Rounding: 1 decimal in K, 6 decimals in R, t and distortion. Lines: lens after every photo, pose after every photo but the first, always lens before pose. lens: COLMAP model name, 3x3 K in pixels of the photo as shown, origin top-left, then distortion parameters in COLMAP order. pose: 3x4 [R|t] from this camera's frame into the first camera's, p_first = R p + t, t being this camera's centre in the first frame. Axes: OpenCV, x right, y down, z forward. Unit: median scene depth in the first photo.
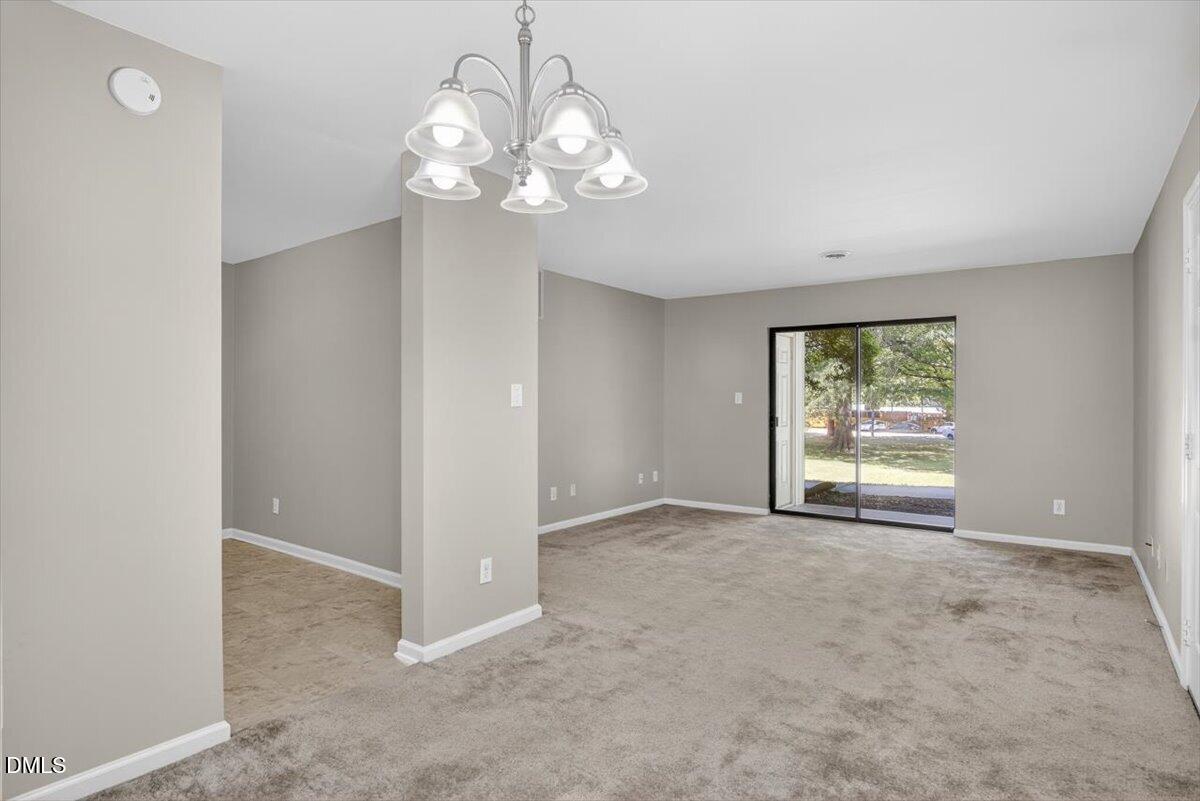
lens RADIAL K [[644.2, 0, 600.0], [0, 644.2, 400.5], [0, 0, 1]] dist [-0.027811, 0.002190]
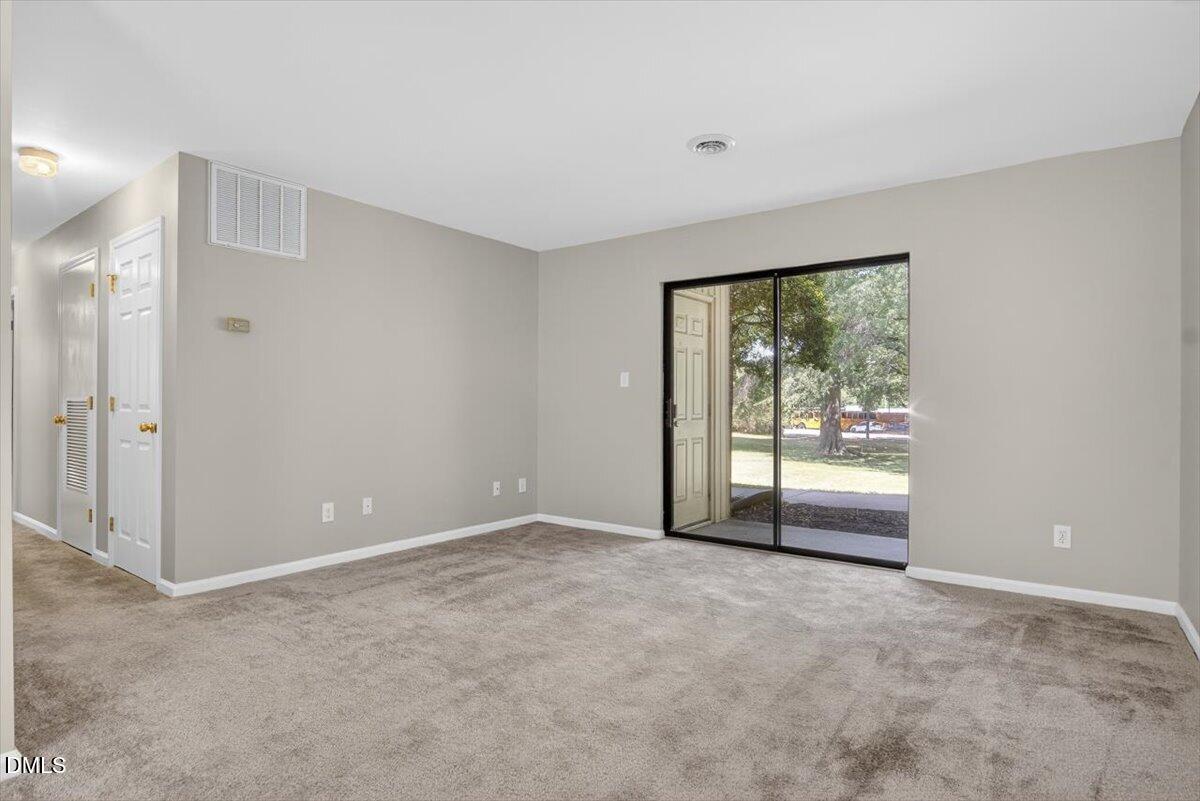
lens RADIAL K [[644.2, 0, 600.0], [0, 644.2, 400.5], [0, 0, 1]] dist [-0.027811, 0.002190]
pose [[0.999999, -0.001504, 0.000220, 0.216104], [0.001505, 0.999992, -0.003776, 0.026766], [-0.000214, 0.003776, 0.999993, 0.301970]]
